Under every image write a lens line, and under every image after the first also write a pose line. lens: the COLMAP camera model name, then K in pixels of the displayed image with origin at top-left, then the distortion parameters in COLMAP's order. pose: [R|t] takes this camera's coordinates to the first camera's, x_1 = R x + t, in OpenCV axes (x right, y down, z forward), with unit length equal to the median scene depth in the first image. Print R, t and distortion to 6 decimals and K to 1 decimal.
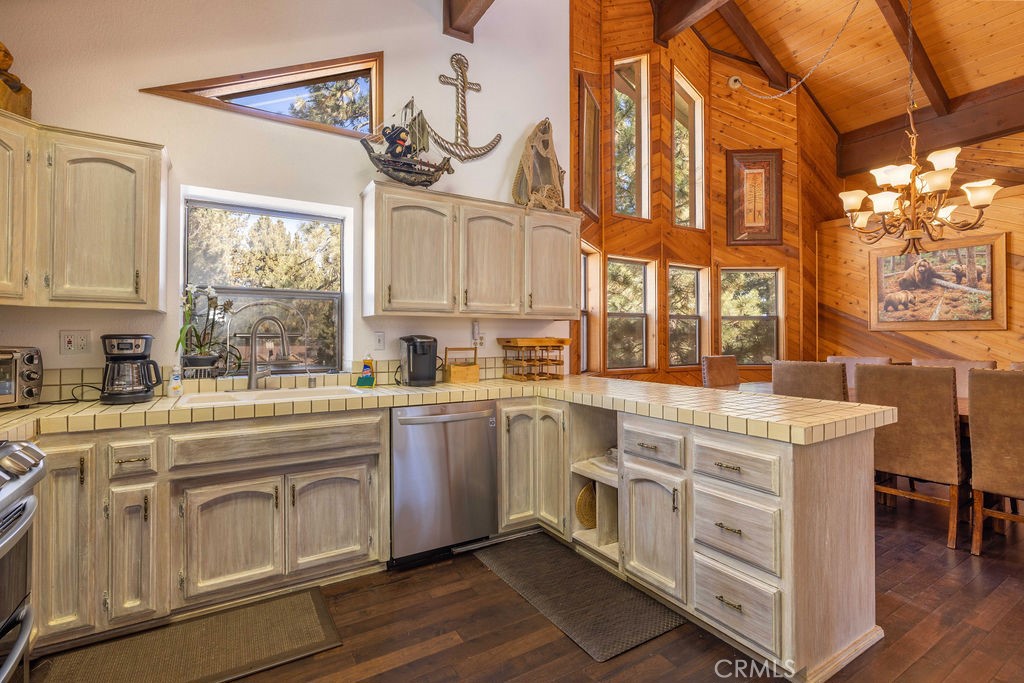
lens RADIAL K [[479.4, 0, 514.8], [0, 479.4, 331.5], [0, 0, 1]] dist [-0.011225, 0.002330]
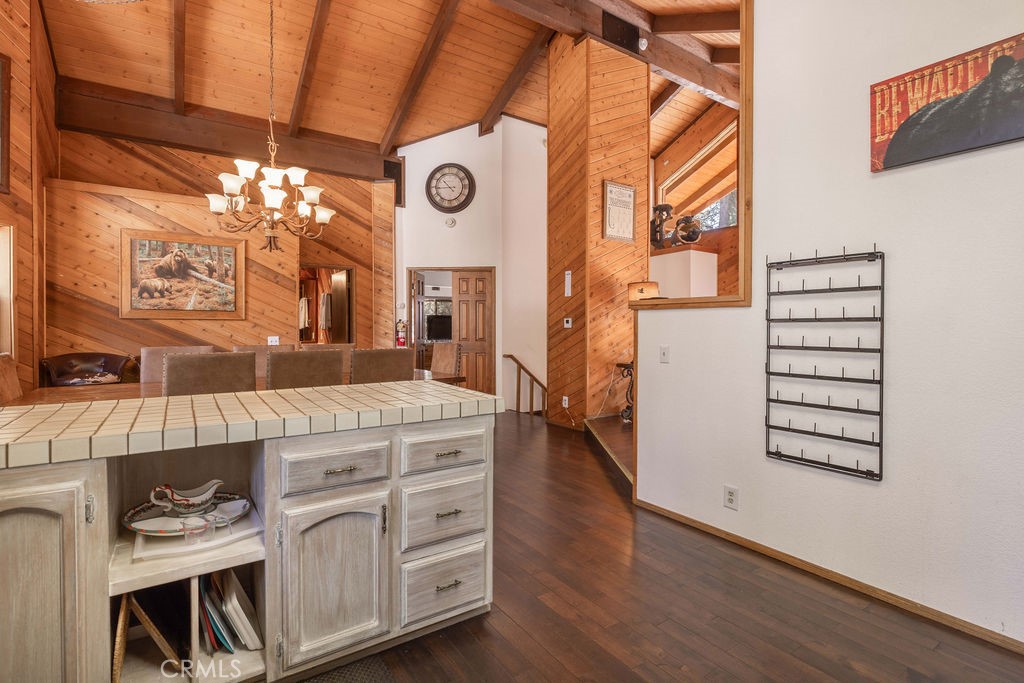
lens RADIAL K [[479.4, 0, 510.1], [0, 479.4, 335.2], [0, 0, 1]] dist [-0.011225, 0.002330]
pose [[-0.038807, -0.017125, 0.999100, -0.218290], [-0.015374, 0.999745, 0.016538, 0.005362], [-0.999128, -0.014719, -0.039060, 0.351926]]
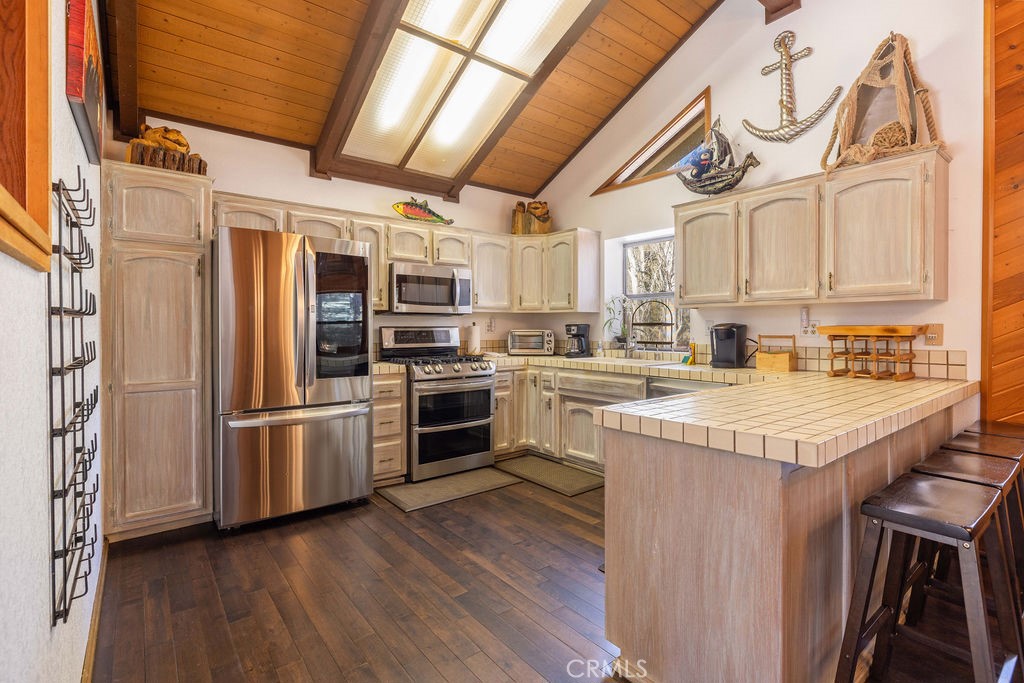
lens RADIAL K [[479.4, 0, 514.9], [0, 479.4, 332.1], [0, 0, 1]] dist [-0.011225, 0.002330]
pose [[0.114081, 0.011936, -0.993400, 0.571129], [0.013907, 0.999811, 0.013611, 0.004398], [0.993374, -0.015368, 0.113893, 0.246286]]
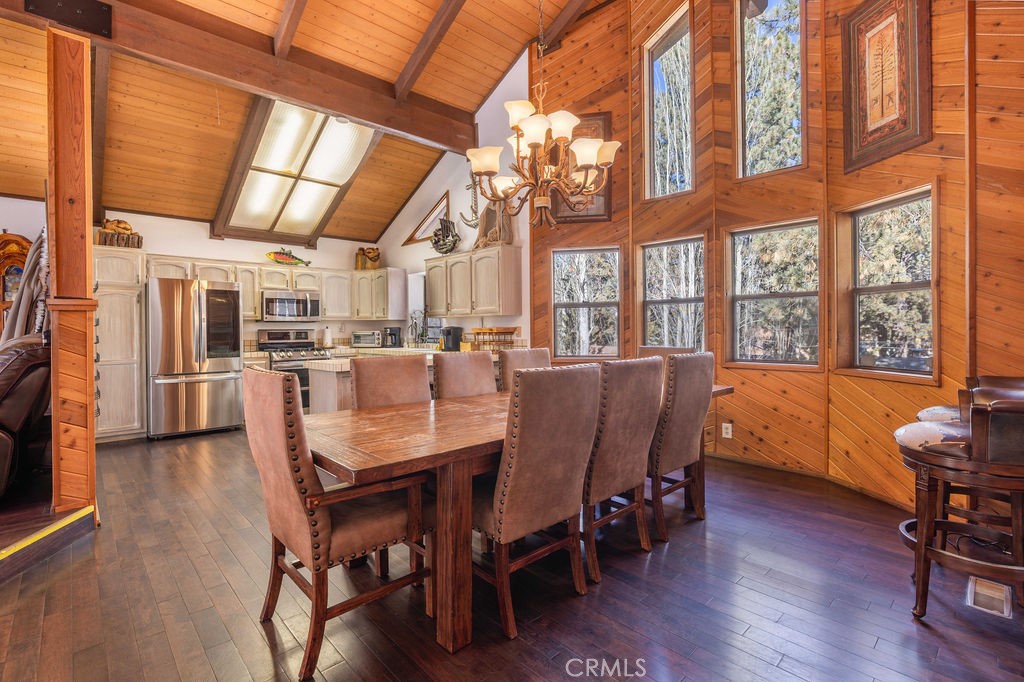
lens RADIAL K [[479.4, 0, 522.9], [0, 479.4, 334.8], [0, 0, 1]] dist [-0.011225, 0.002330]
pose [[0.200892, 0.010553, -0.979557, 1.214427], [0.019796, 0.999694, 0.014830, 0.013012], [0.979413, -0.022371, 0.200622, 0.583684]]
